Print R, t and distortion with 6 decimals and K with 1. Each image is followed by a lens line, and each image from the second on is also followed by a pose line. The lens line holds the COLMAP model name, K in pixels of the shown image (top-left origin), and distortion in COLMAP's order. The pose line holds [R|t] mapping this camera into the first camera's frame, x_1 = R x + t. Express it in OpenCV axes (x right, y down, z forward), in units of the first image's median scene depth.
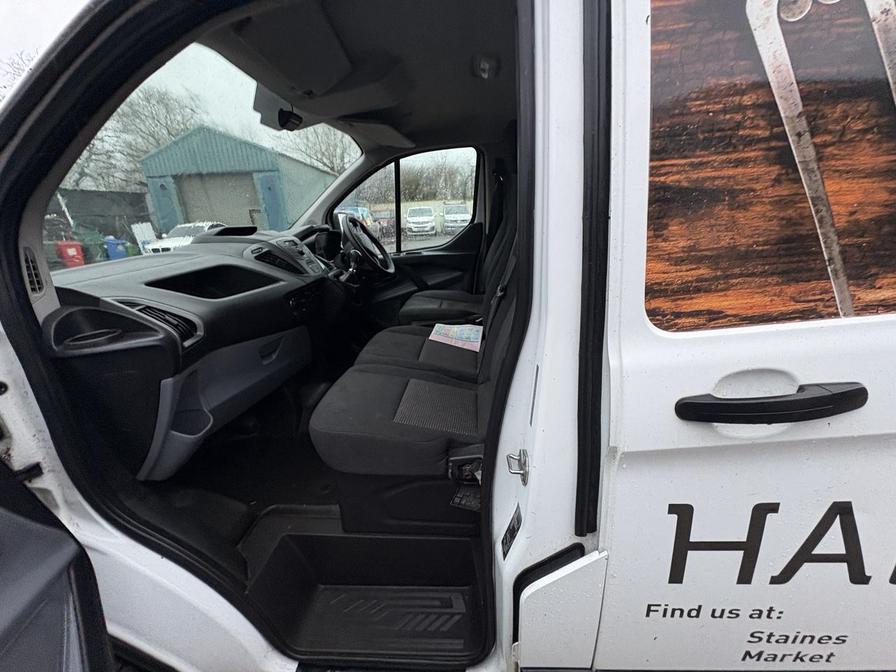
lens RADIAL K [[357.7, 0, 447.5], [0, 357.7, 335.3], [0, 0, 1]] dist [-0.000593, -0.000423]
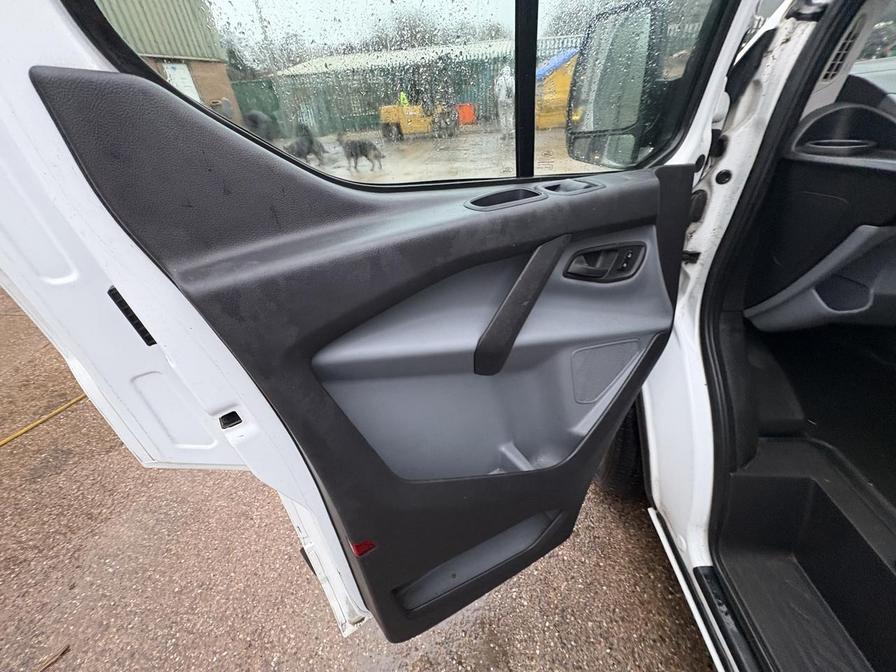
lens RADIAL K [[357.7, 0, 446.6], [0, 357.7, 339.0], [0, 0, 1]] dist [-0.000593, -0.000423]
pose [[-0.002693, 0.623491, -0.781826, -0.053778], [-0.229871, 0.760506, 0.607281, 0.051047], [0.973217, 0.181354, 0.141274, 0.079102]]
